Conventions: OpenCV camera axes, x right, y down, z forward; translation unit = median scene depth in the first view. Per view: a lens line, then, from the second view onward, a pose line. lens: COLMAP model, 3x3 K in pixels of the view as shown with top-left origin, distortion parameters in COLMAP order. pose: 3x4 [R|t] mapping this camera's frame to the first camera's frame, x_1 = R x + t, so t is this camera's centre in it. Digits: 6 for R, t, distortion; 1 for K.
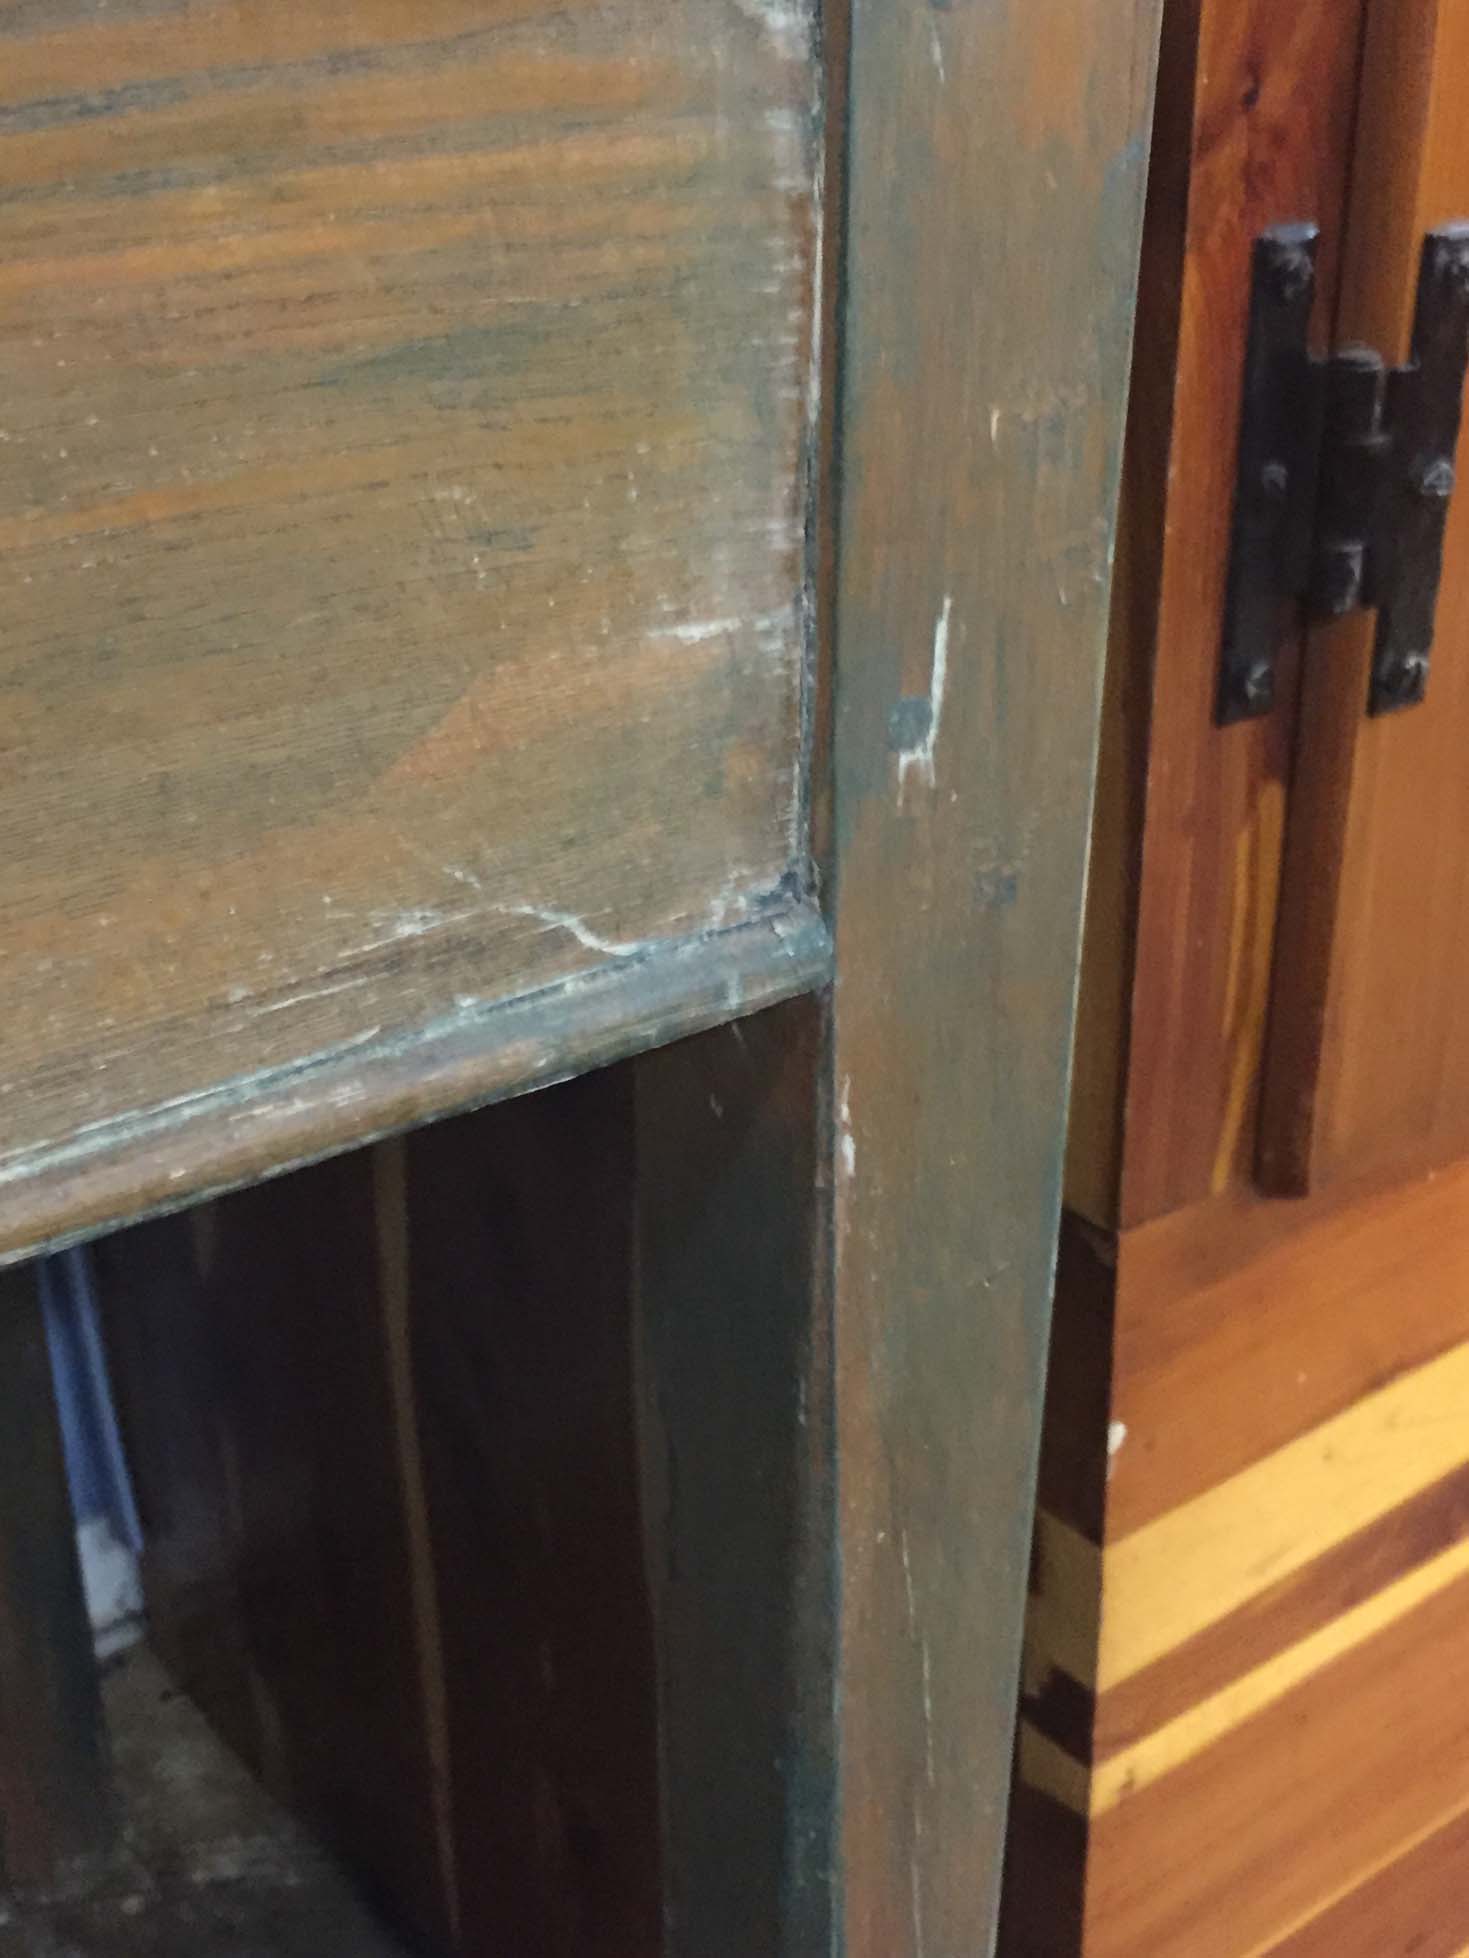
lens RADIAL K [[2345.0, 0, 734.5], [0, 2345.0, 979.0], [0, 0, 1]] dist [0.009240, 0.036789]
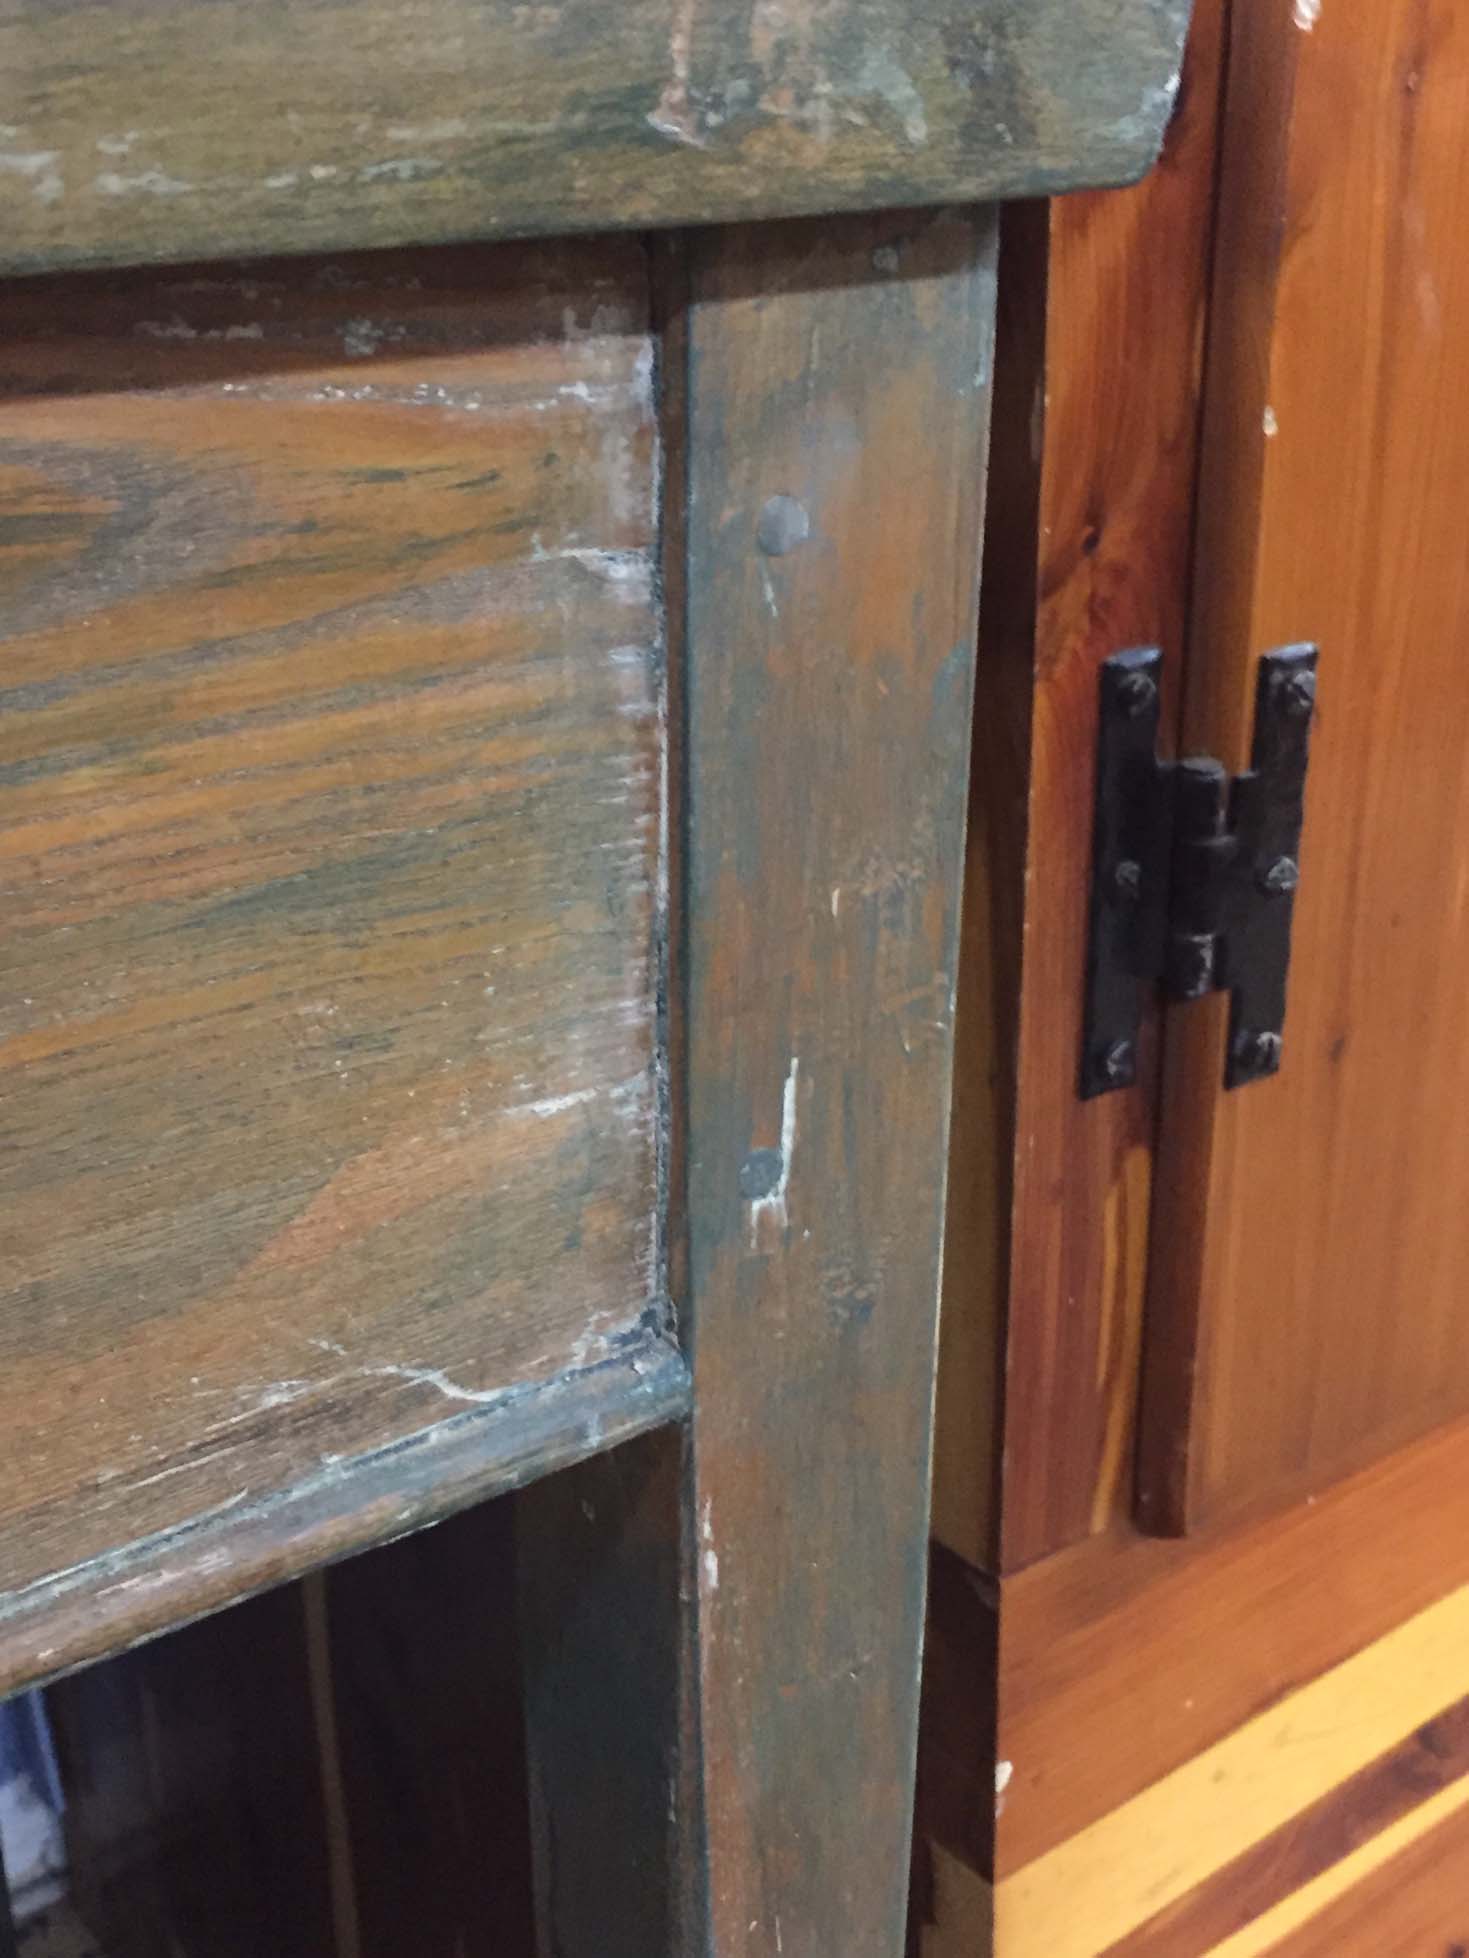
lens RADIAL K [[2334.8, 0, 734.5], [0, 2334.8, 979.0], [0, 0, 1]] dist [0.010649, 0.006356]
pose [[0.999790, -0.002223, 0.020377, 0.043618], [0.003752, 0.997153, -0.075308, -0.122759], [-0.020151, 0.075369, 0.996952, -0.059330]]
